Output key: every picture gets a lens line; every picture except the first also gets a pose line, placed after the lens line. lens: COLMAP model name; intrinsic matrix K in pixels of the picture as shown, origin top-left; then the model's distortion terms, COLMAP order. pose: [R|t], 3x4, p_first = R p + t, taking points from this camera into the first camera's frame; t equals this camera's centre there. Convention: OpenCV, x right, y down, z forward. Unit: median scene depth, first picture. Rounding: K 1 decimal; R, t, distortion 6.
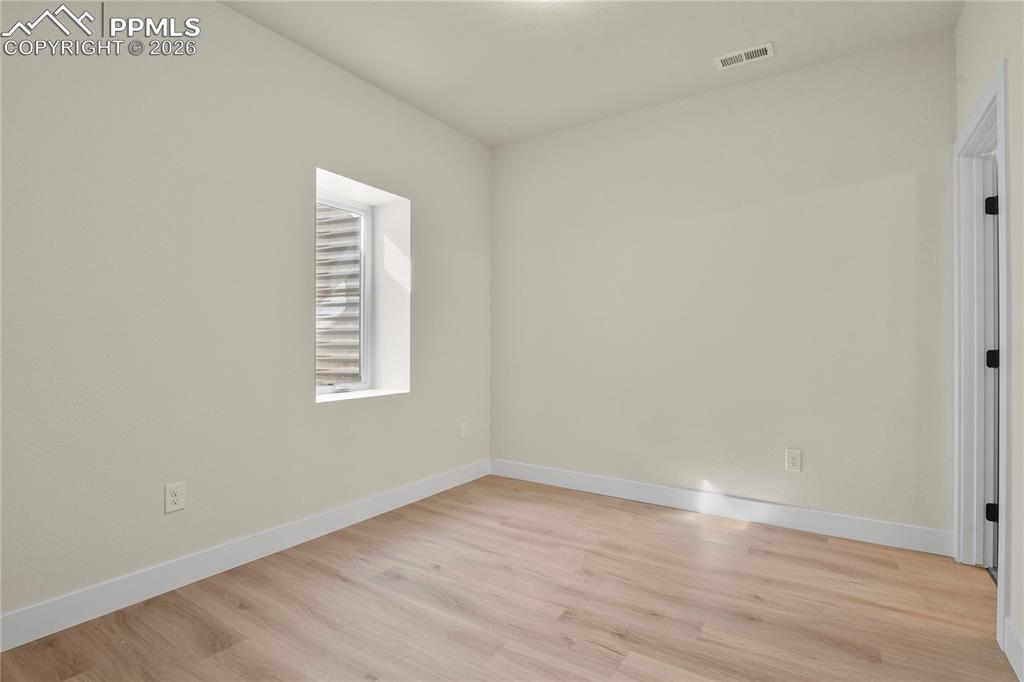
lens RADIAL K [[492.5, 0, 517.1], [0, 492.5, 340.6], [0, 0, 1]] dist [-0.021329, -0.001698]
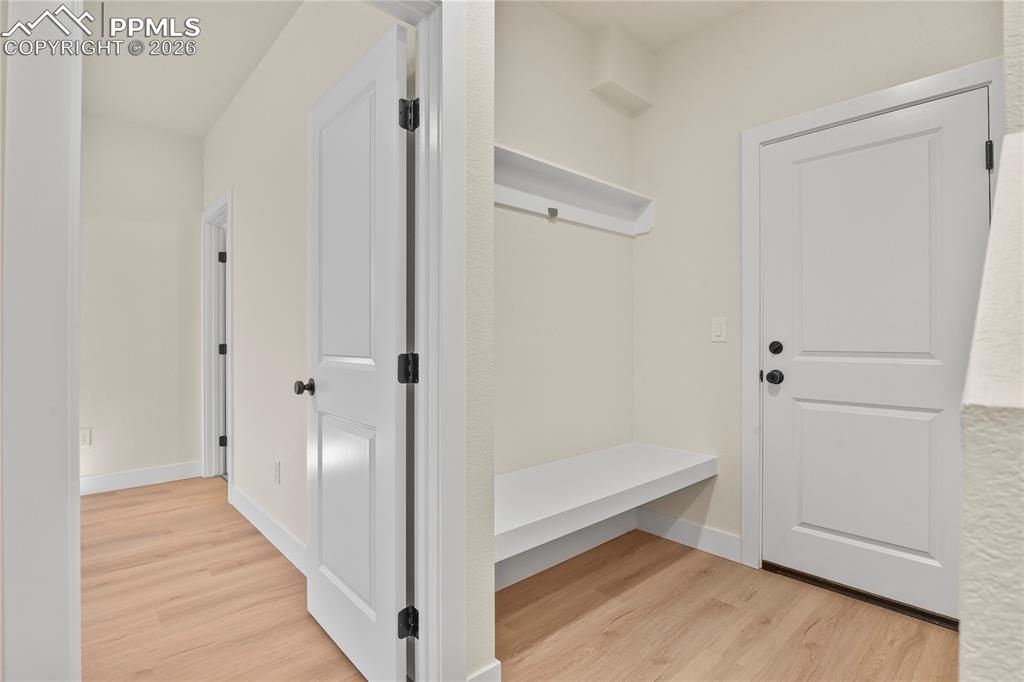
lens RADIAL K [[492.5, 0, 516.6], [0, 492.5, 339.7], [0, 0, 1]] dist [-0.021329, -0.001698]
pose [[0.234898, -0.003684, 0.972013, -0.413697], [-0.001742, 0.999990, 0.004211, -0.005248], [-0.972018, -0.002682, 0.234889, -0.386394]]
